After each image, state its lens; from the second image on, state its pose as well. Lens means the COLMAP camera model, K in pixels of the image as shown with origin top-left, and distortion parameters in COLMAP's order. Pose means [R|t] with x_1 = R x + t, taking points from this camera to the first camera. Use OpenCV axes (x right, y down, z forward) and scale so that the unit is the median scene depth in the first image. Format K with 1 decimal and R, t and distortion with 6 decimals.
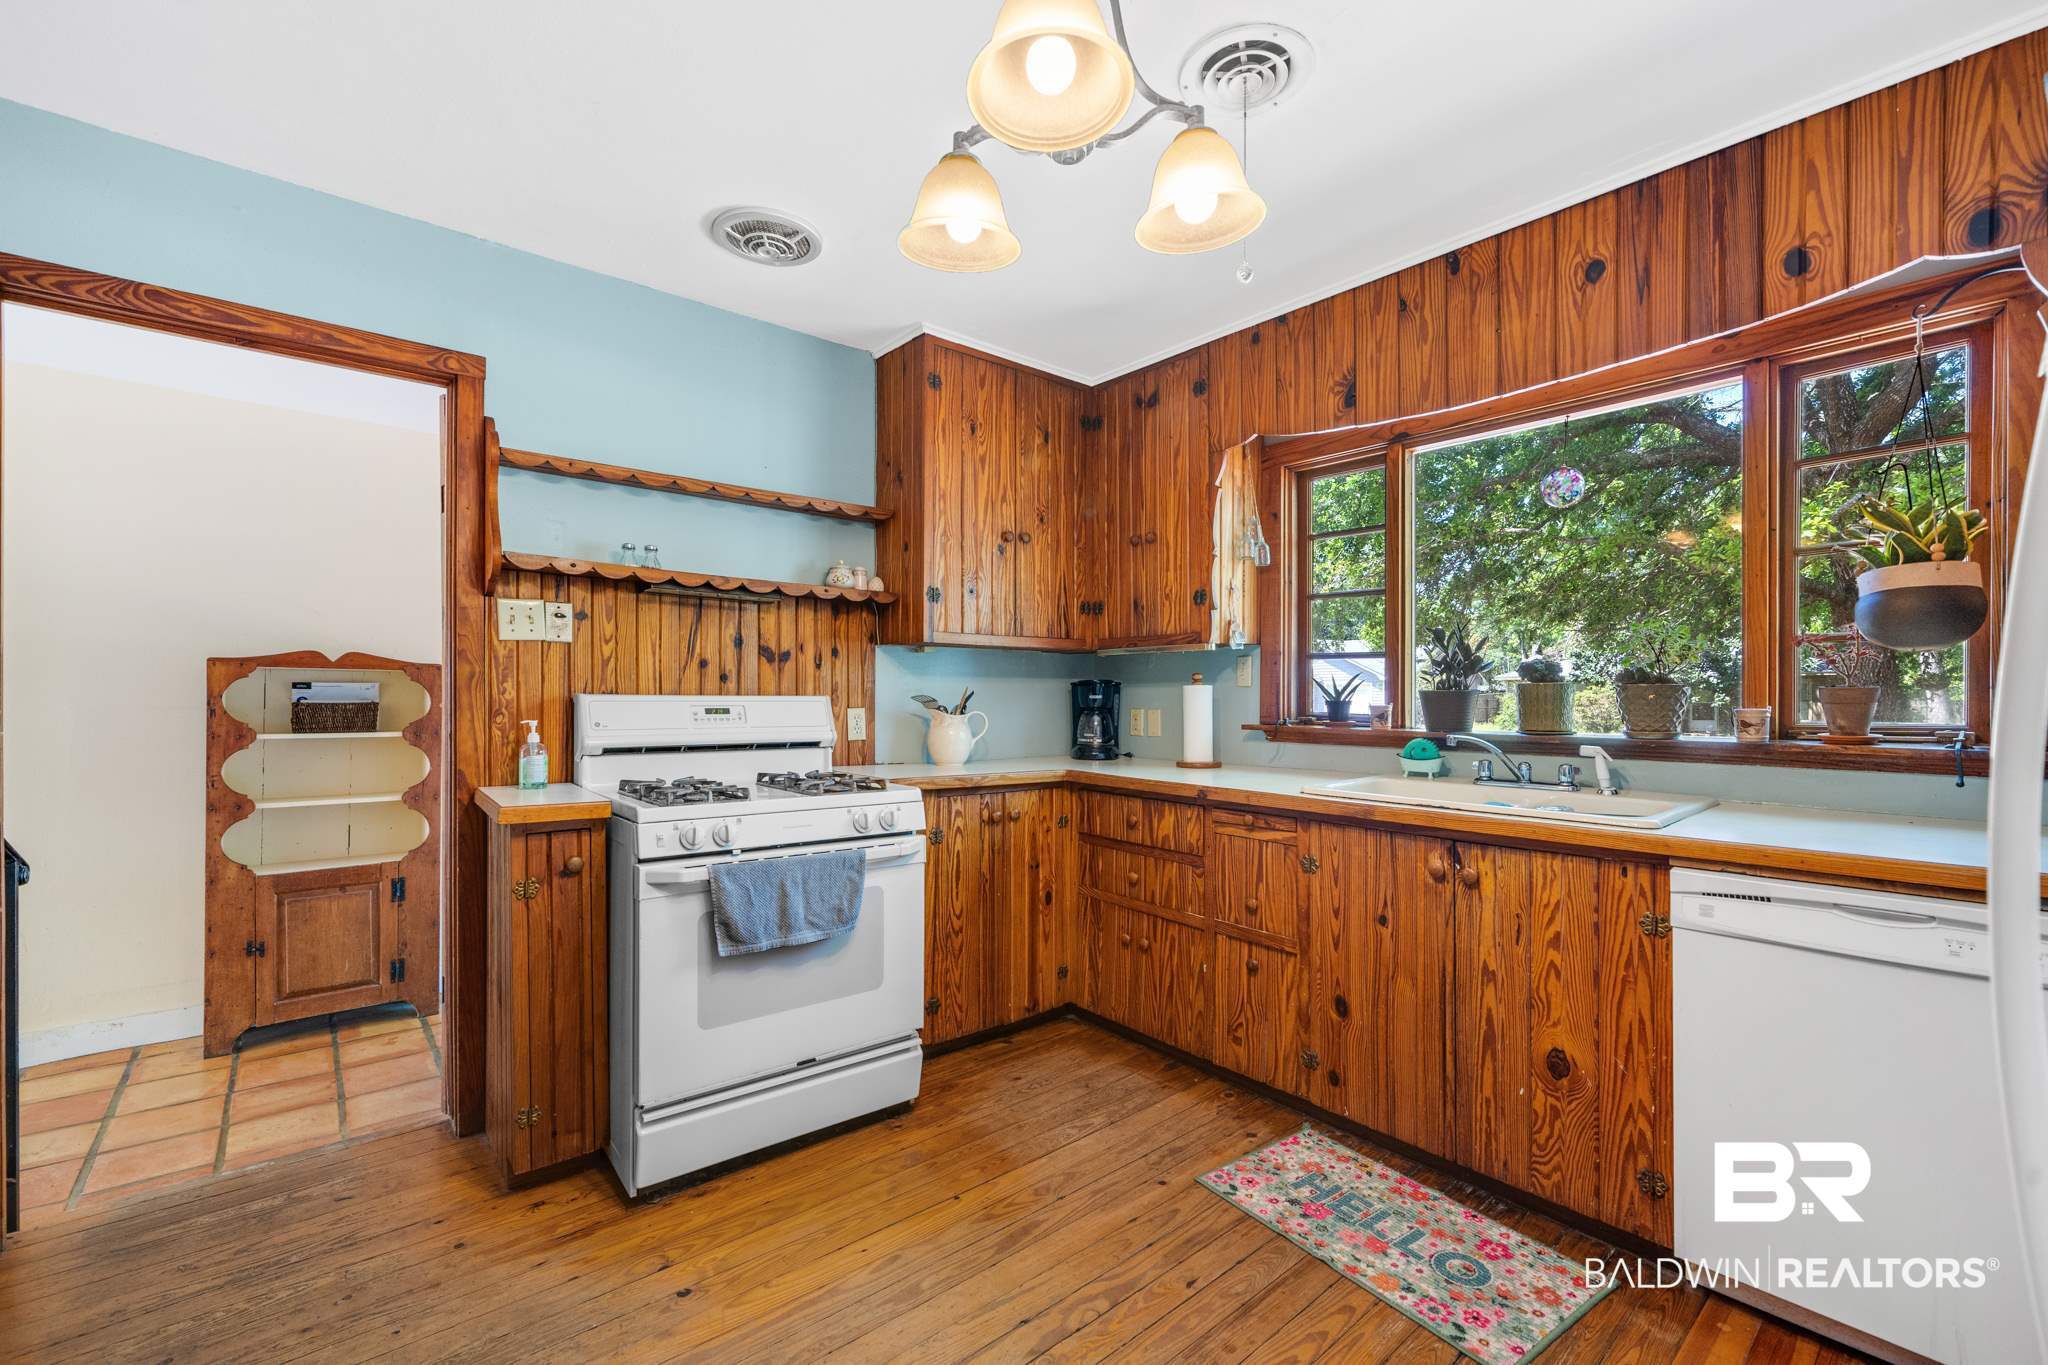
lens RADIAL K [[855.0, 0, 1024.2], [0, 855.0, 695.0], [0, 0, 1]] dist [-0.001344, 0.000211]
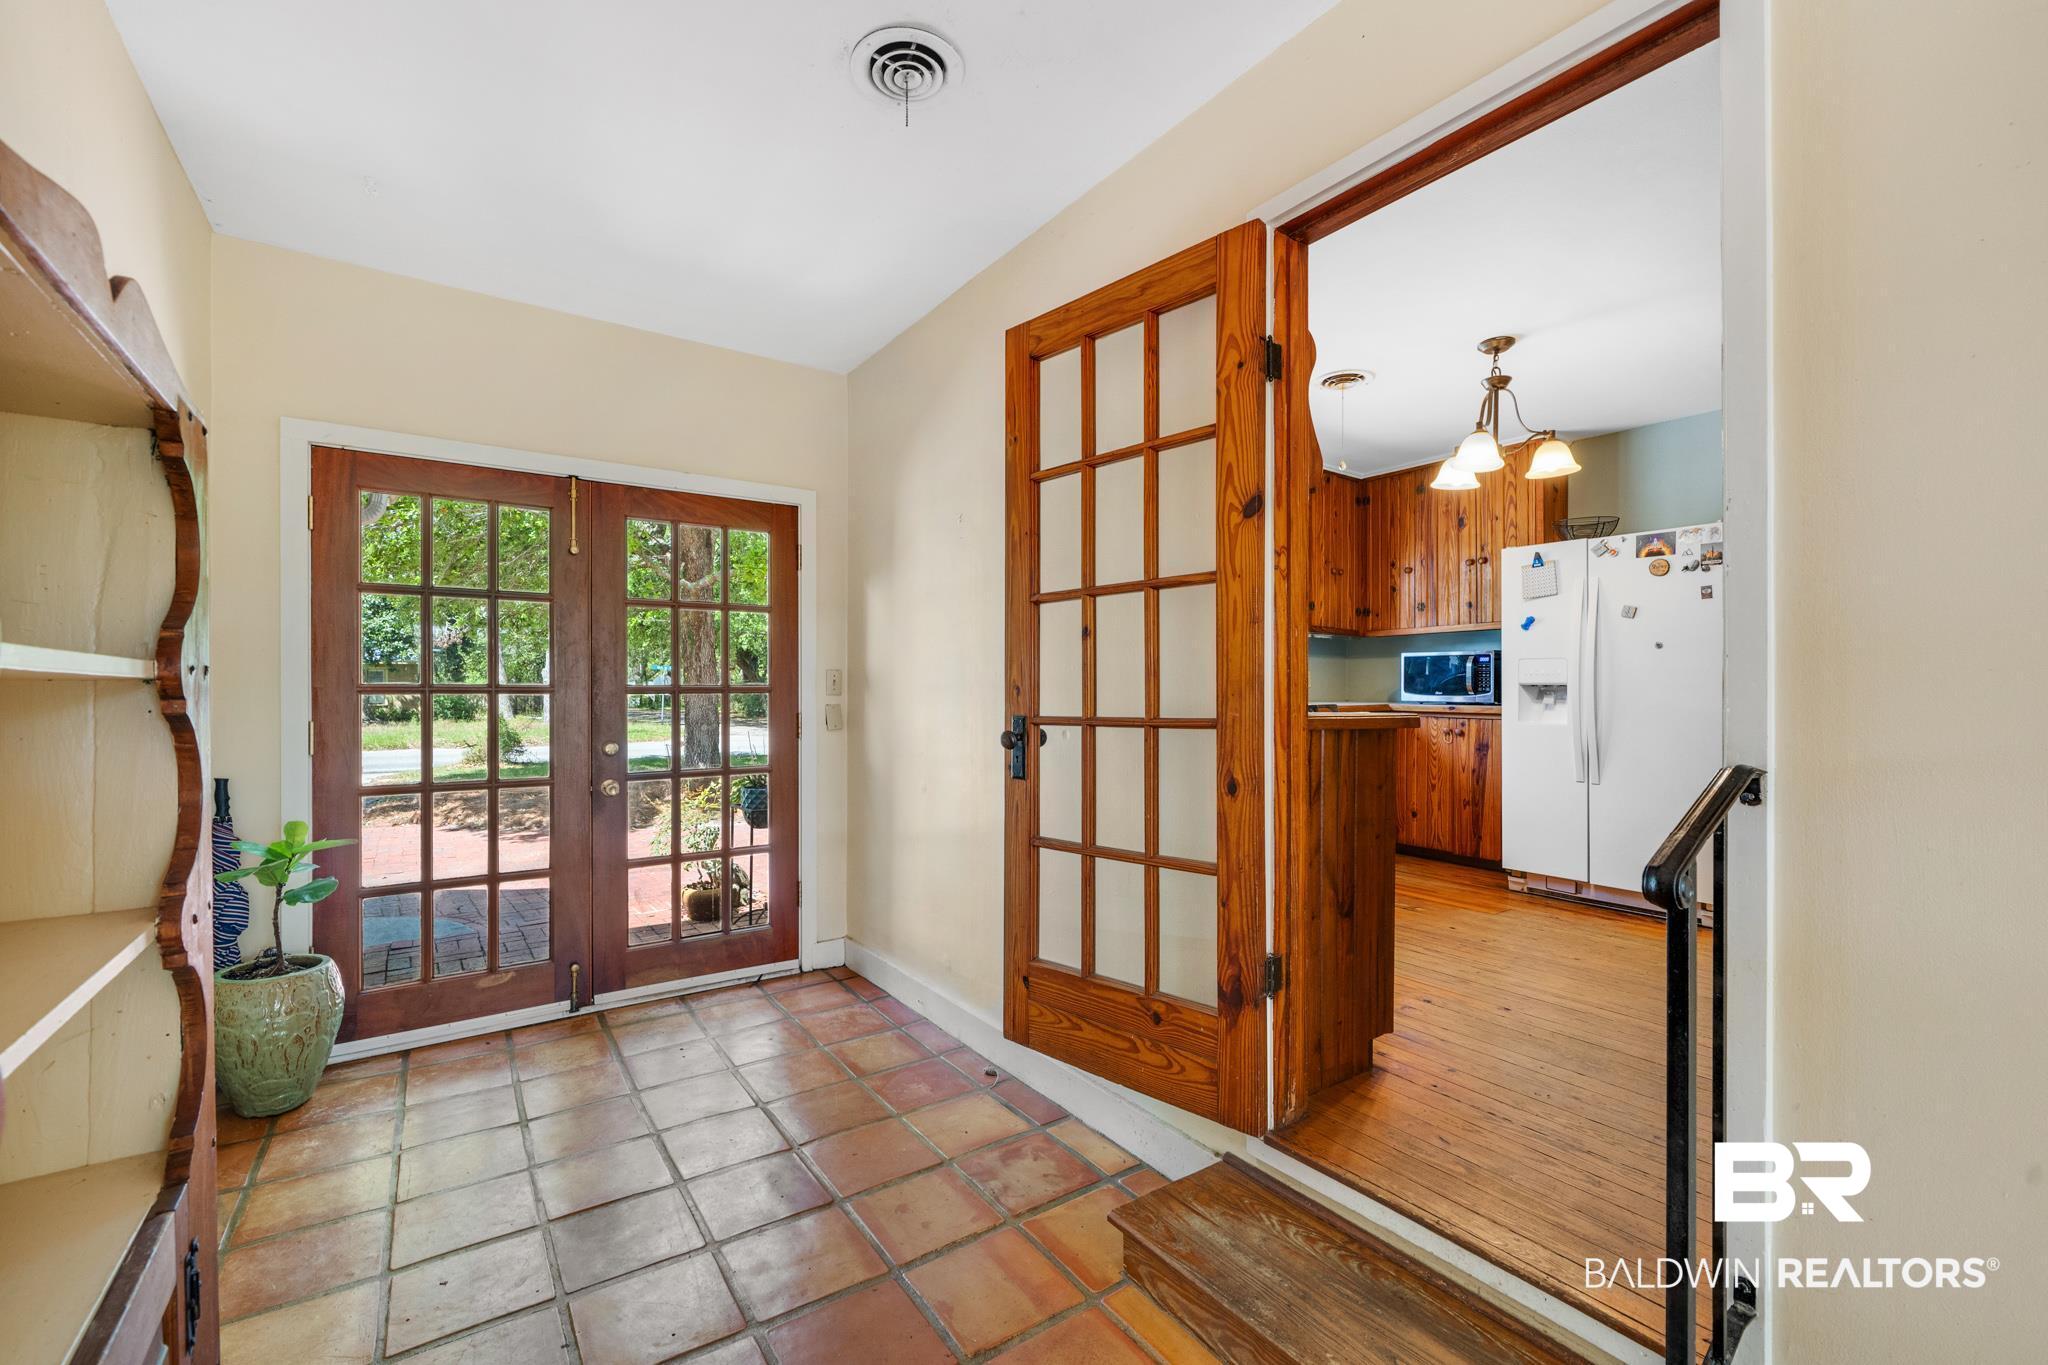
lens RADIAL K [[855.0, 0, 1024.1], [0, 855.0, 690.7], [0, 0, 1]] dist [-0.001344, 0.000211]
pose [[0.094609, -0.000409, 0.995514, -1.141666], [-0.002137, 0.999998, 0.000614, 0.038000], [-0.995512, -0.002186, 0.094608, 1.034995]]
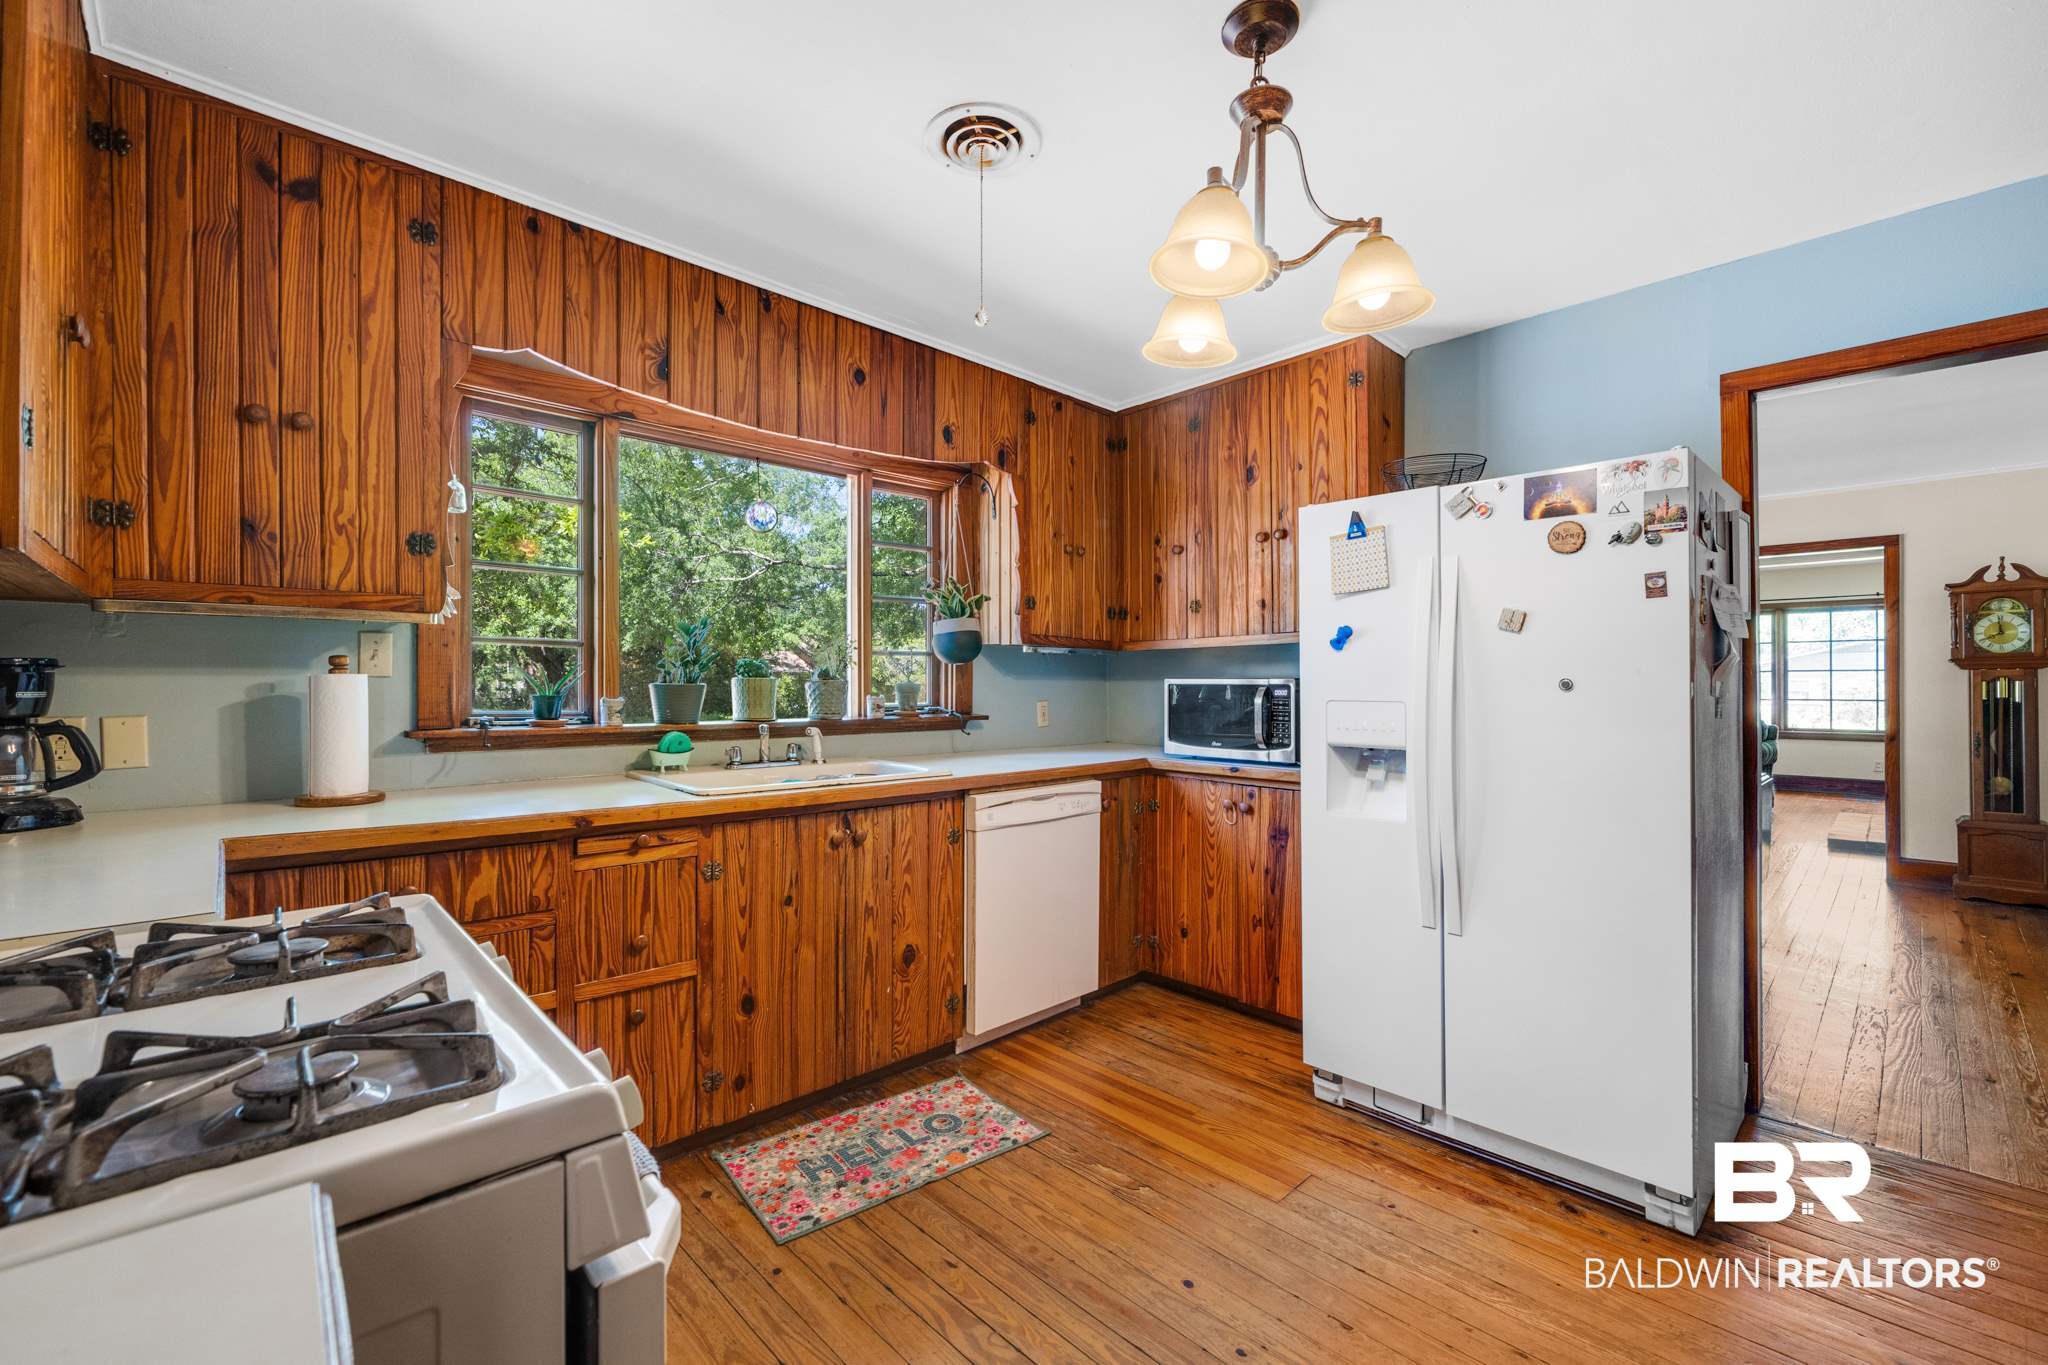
lens RADIAL K [[855.0, 0, 1025.3], [0, 855.0, 681.0], [0, 0, 1]] dist [-0.001344, 0.000211]
pose [[-0.056250, 0.005024, 0.998404, -0.702344], [0.000671, 0.999987, -0.004995, -0.004646], [-0.998416, 0.000389, -0.056253, 0.813361]]
